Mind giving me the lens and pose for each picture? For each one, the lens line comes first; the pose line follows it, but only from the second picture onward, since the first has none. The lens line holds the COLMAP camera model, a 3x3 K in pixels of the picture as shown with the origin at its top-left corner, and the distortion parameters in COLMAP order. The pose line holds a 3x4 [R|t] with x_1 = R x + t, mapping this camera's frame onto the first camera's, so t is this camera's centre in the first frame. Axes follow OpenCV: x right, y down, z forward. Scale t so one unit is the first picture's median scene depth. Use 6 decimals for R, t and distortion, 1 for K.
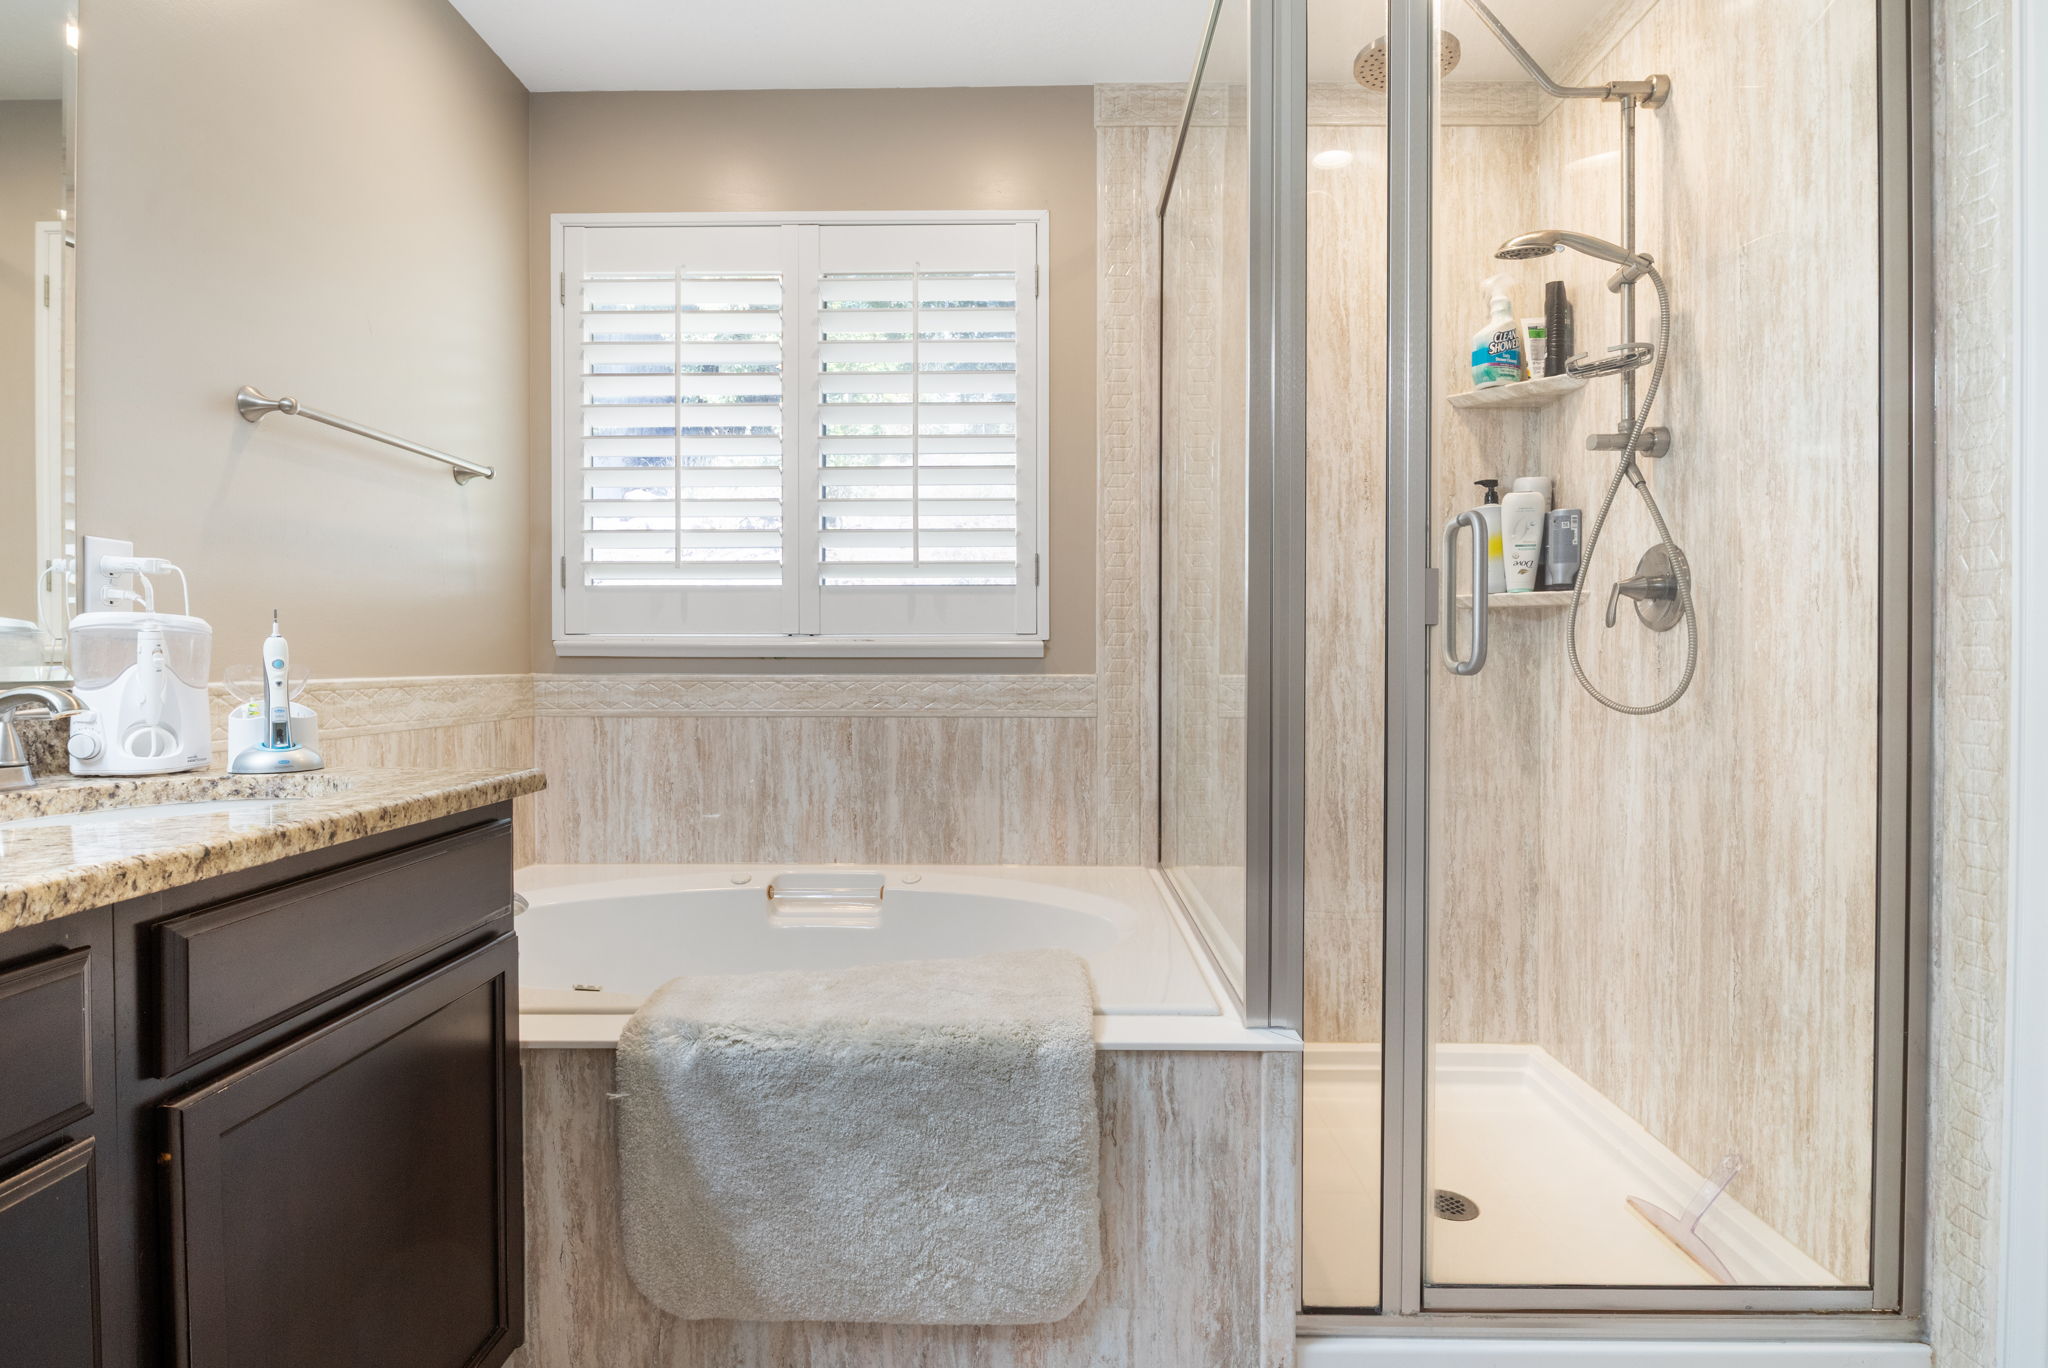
lens RADIAL K [[1041.1, 0, 1028.1], [0, 1041.1, 672.6], [0, 0, 1]] dist [-0.007926, -0.000361]
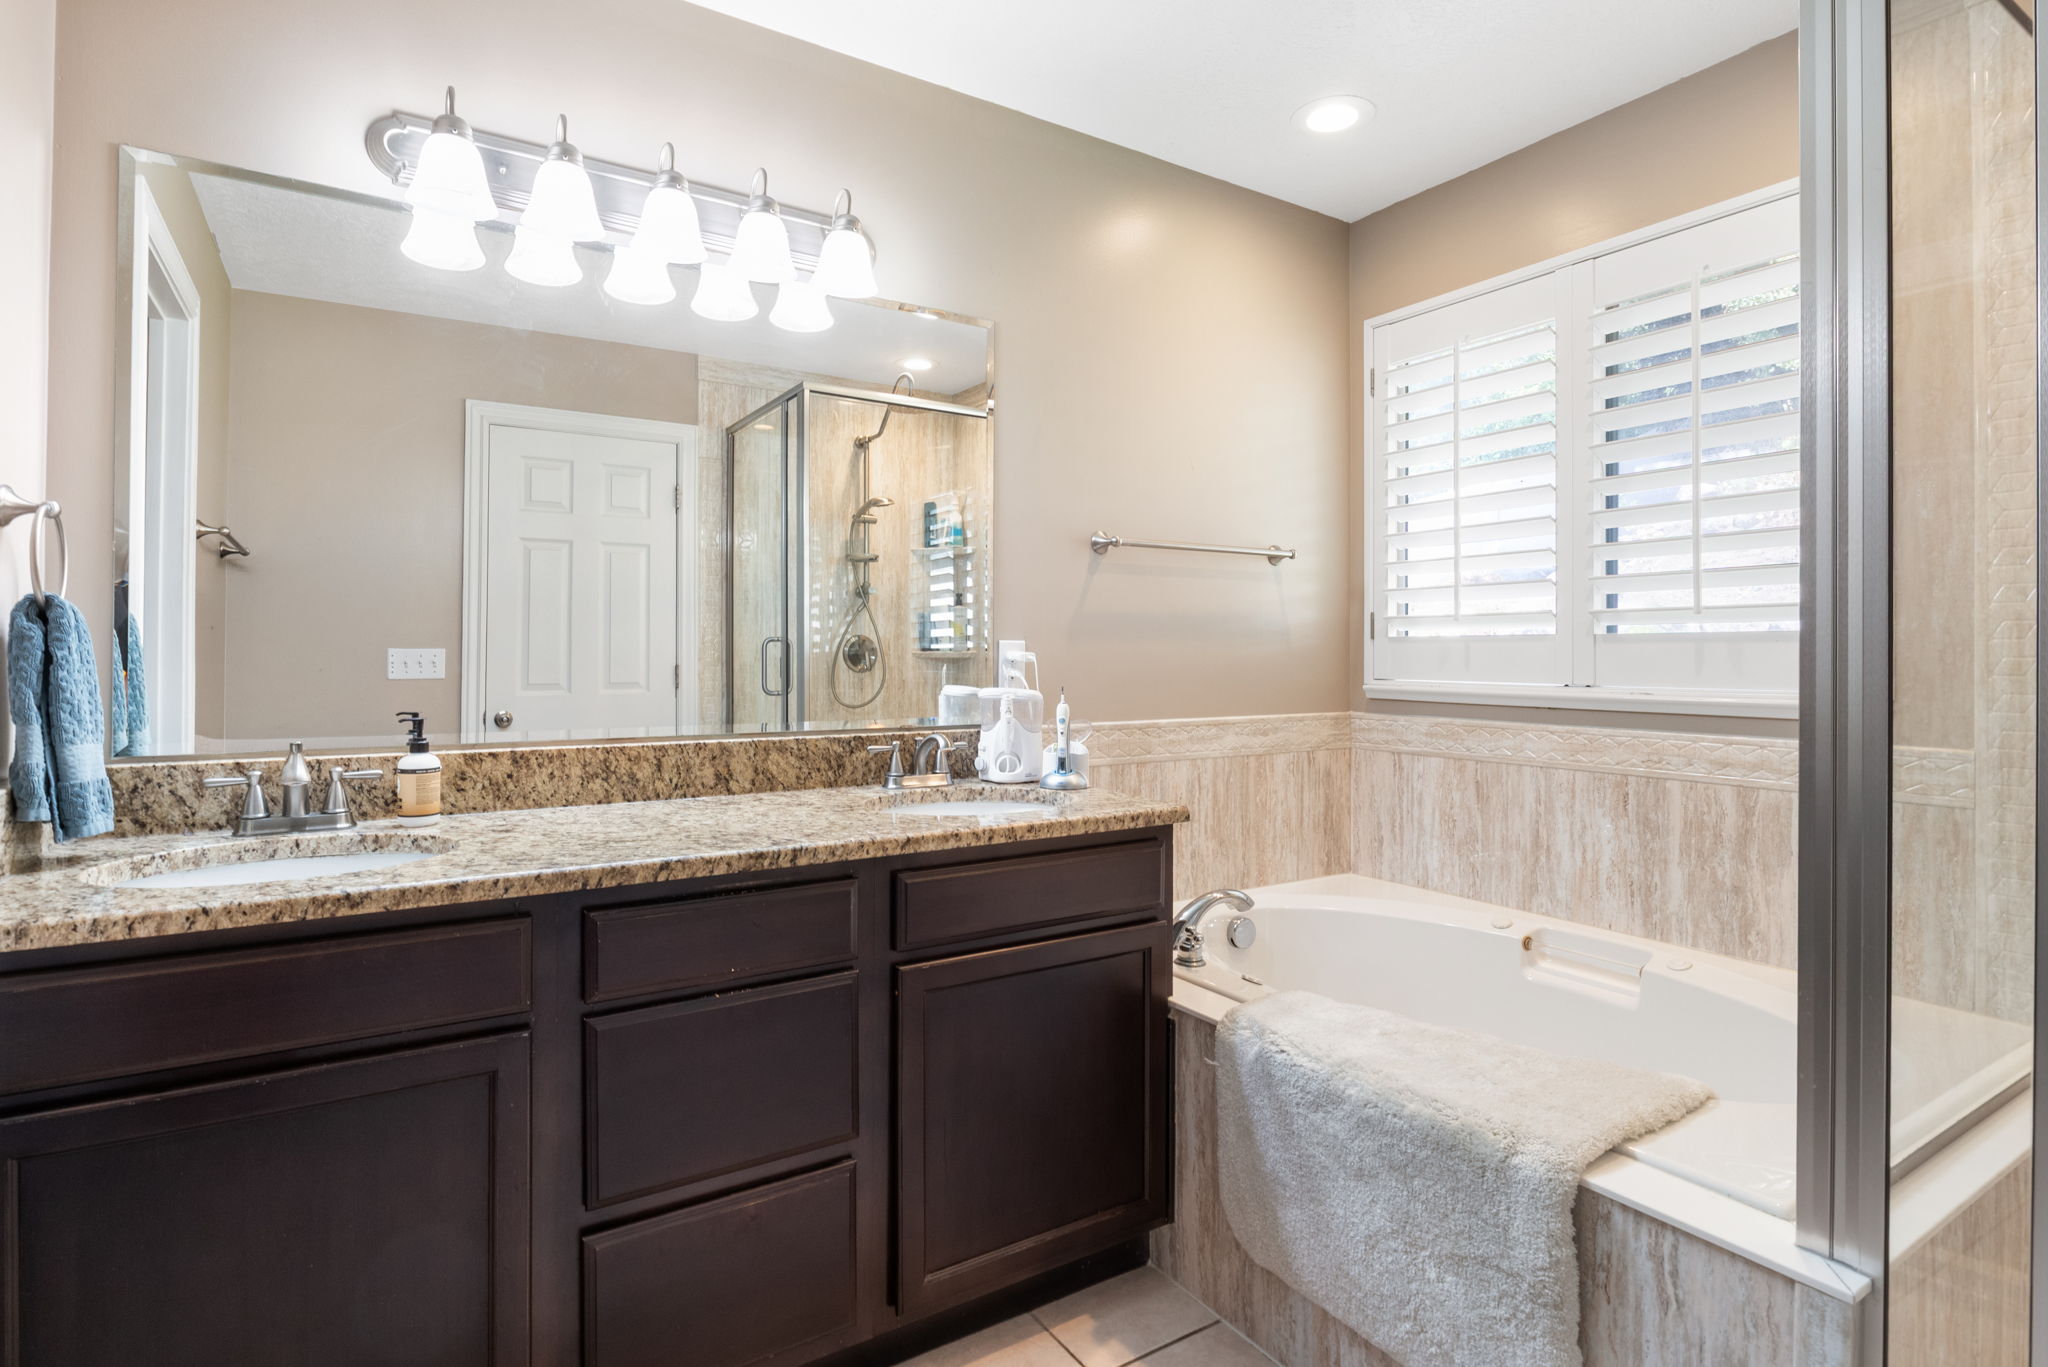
lens RADIAL K [[1036.9, 0, 1018.4], [0, 1036.9, 652.6], [0, 0, 1]] dist [-0.003348, -0.001940]
pose [[0.539147, 0.000419, -0.842212, 0.556873], [-0.010610, 0.999924, -0.006295, -0.097529], [0.842145, 0.012329, 0.539110, 0.076813]]
